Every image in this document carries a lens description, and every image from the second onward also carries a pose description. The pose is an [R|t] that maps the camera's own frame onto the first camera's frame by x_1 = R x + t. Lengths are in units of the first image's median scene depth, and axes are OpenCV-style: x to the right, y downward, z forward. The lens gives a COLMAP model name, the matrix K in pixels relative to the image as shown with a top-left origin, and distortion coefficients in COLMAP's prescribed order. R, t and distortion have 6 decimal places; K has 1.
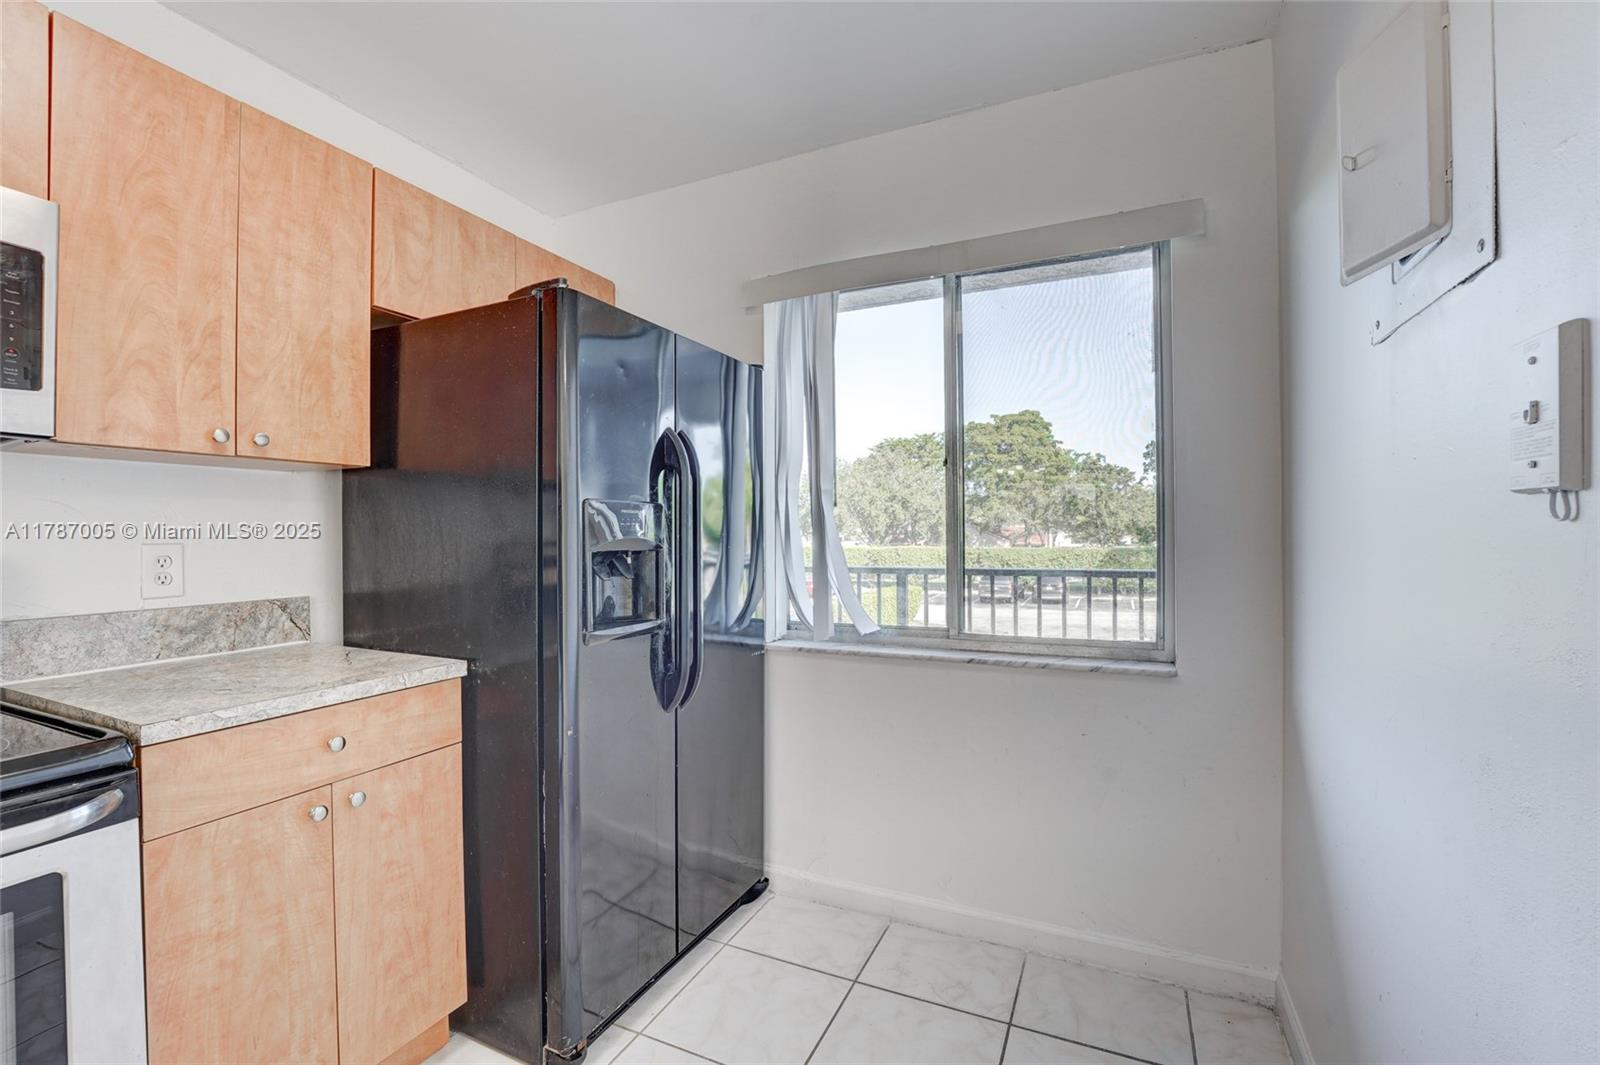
lens RADIAL K [[687.2, 0, 792.7], [0, 687.2, 533.3], [0, 0, 1]] dist [-0.023699, 0.000628]
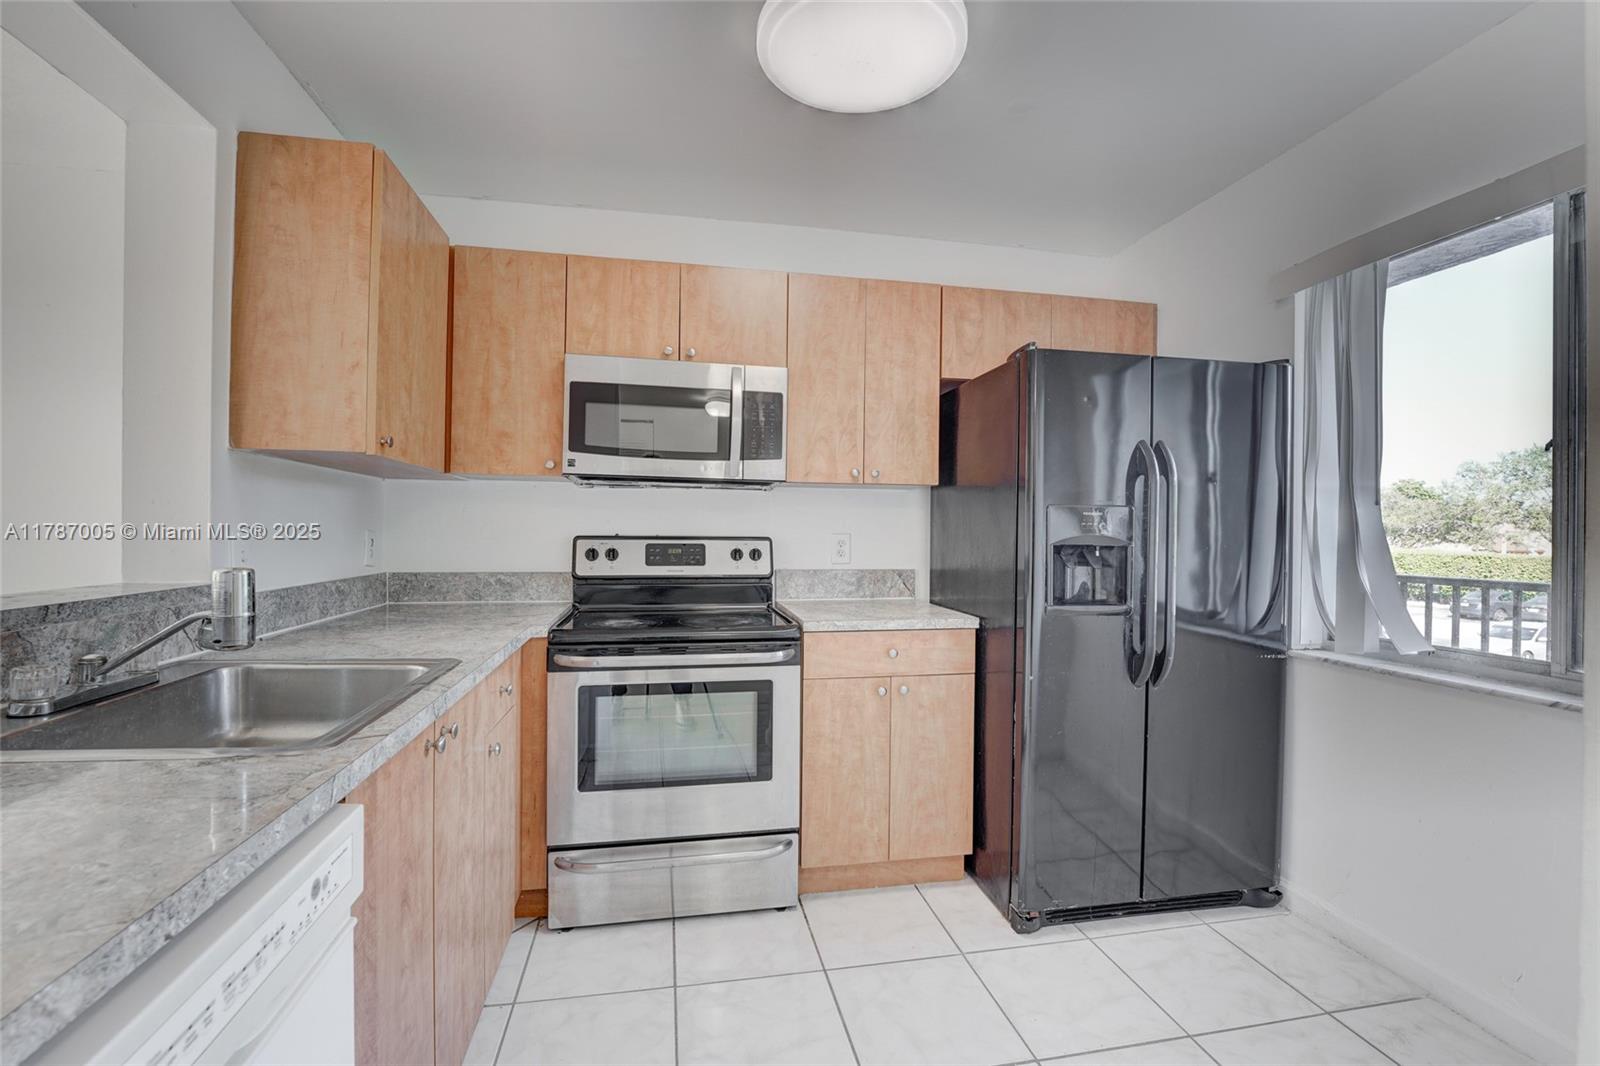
lens RADIAL K [[679.5, 0, 798.6], [0, 679.5, 534.5], [0, 0, 1]] dist [-0.020369, 0.000343]
pose [[0.587184, 0.017119, -0.809272, 0.454938], [-0.014368, 0.999839, 0.010726, 0.000190], [0.809326, 0.005329, 0.587336, -0.150716]]
